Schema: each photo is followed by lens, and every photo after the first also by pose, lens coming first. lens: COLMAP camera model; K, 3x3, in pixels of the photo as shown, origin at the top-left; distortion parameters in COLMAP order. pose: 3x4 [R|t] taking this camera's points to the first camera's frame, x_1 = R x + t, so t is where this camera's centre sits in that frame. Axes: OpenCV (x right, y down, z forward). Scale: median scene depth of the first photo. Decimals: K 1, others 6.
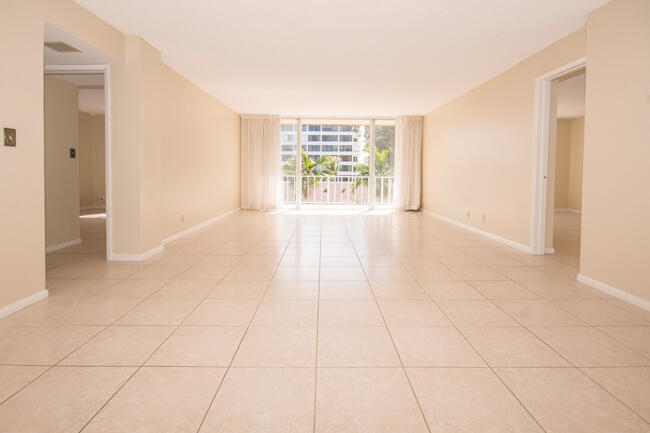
lens RADIAL K [[330.1, 0, 325.0], [0, 330.1, 216.5], [0, 0, 1]] dist [-0.002645, -0.000033]
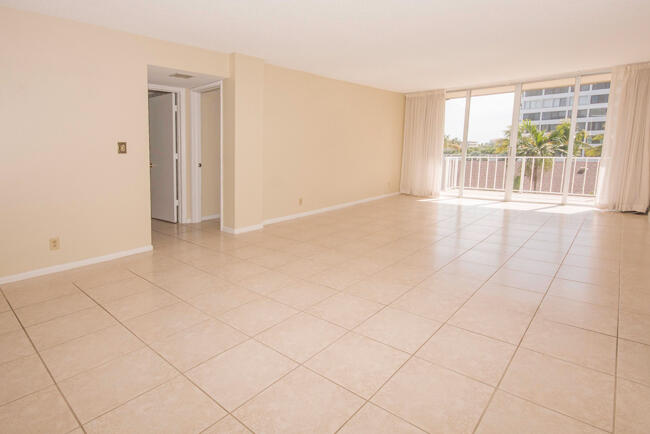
lens RADIAL K [[350.3, 0, 324.6], [0, 350.3, 205.2], [0, 0, 1]] dist [-0.013026, -0.000284]
pose [[0.757143, 0.076233, -0.648786, 0.243191], [-0.058208, 0.997090, 0.049229, -0.027261], [0.650651, 0.000492, 0.759377, 0.093418]]
